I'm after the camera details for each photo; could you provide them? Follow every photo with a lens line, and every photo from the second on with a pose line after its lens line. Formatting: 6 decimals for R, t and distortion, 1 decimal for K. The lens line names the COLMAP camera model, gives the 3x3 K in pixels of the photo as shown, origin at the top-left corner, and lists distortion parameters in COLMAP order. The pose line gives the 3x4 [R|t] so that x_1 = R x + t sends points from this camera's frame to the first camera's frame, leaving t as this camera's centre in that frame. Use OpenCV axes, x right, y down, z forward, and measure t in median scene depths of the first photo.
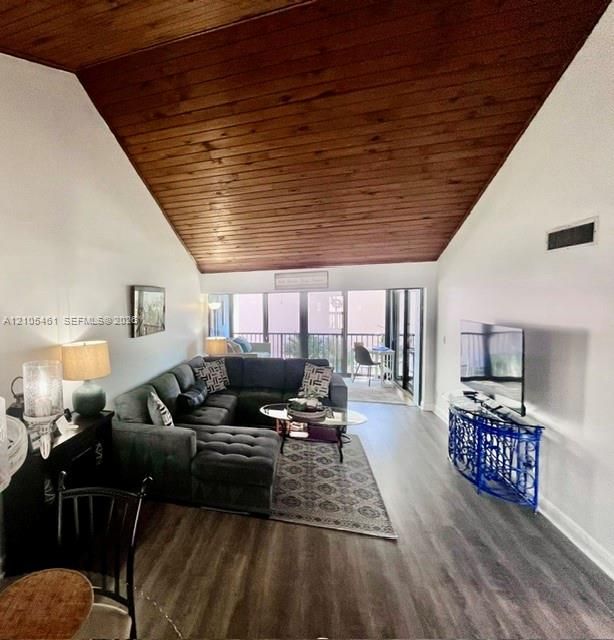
lens RADIAL K [[359.1, 0, 177.6], [0, 359.1, 320.3], [0, 0, 1]] dist [0.000896, 0.003404]
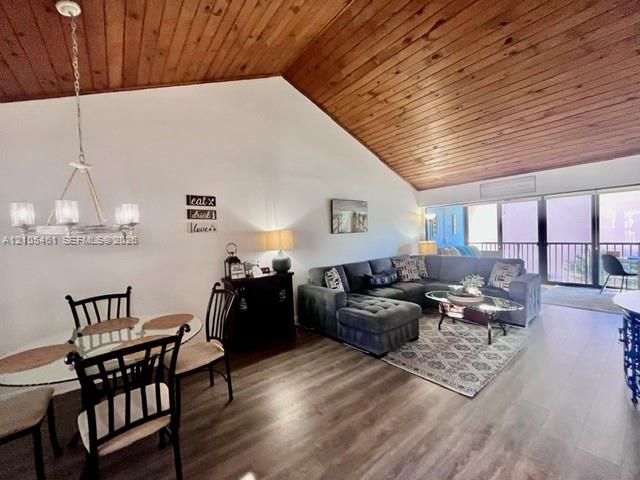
lens RADIAL K [[262.3, 0, 308.3], [0, 262.3, 240.1], [0, 0, 1]] dist [-0.003511, -0.000196]
pose [[0.833387, 0.007944, -0.552632, 0.398966], [-0.013654, 0.999887, -0.006218, 0.082613], [0.552521, 0.012728, 0.833402, 0.023027]]
